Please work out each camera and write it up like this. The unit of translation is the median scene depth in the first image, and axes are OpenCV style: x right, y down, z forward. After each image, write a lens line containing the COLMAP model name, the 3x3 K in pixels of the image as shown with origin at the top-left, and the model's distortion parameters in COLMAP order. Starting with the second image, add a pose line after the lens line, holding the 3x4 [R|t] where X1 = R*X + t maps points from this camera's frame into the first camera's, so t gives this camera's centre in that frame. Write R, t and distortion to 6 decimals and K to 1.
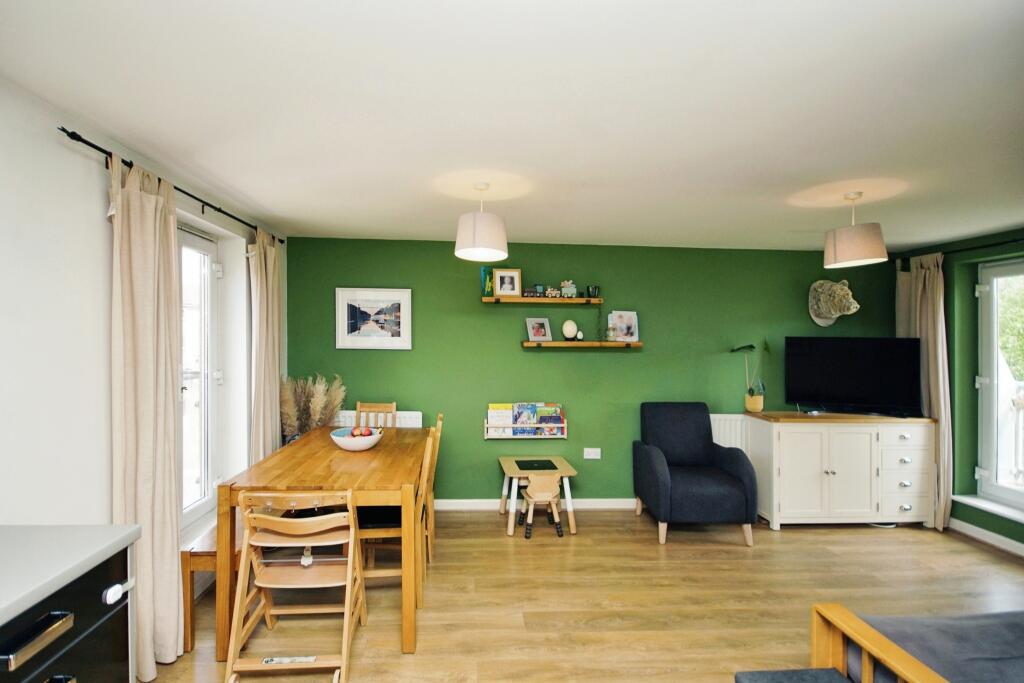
lens RADIAL K [[473.3, 0, 512.0], [0, 473.3, 341.5], [0, 0, 1]] dist [-0.000157, -0.000206]
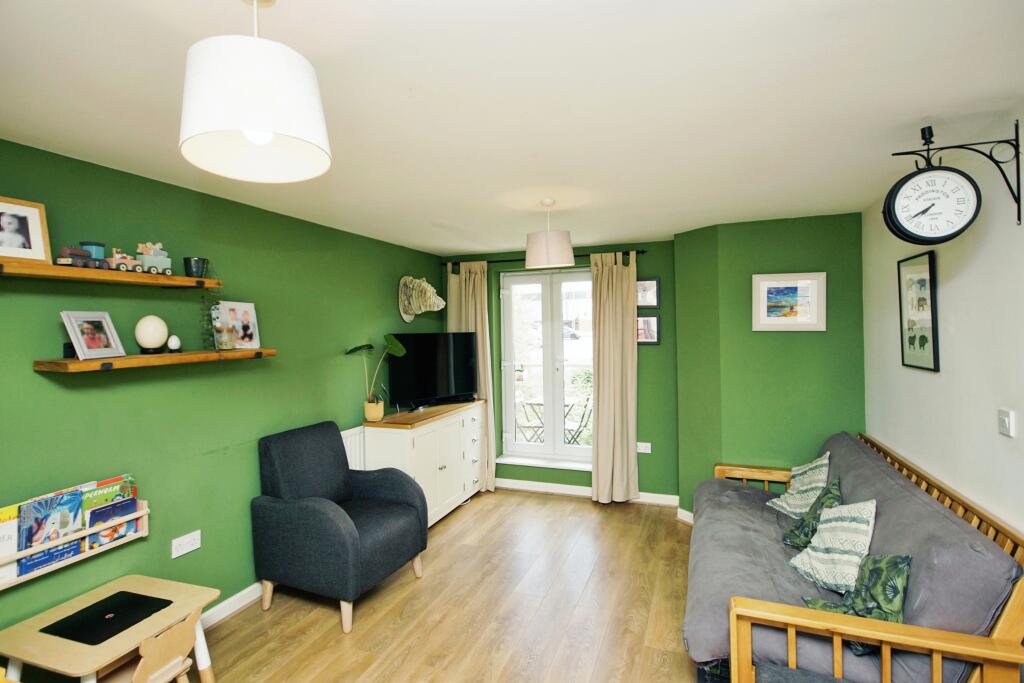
lens RADIAL K [[498.3, 0, 511.0], [0, 498.3, 322.2], [0, 0, 1]] dist [0.001851, 0.000447]
pose [[0.447516, -0.006871, 0.894250, -0.206936], [0.026783, 0.999625, -0.005723, -0.023103], [-0.893875, 0.026512, 0.447532, 0.374694]]
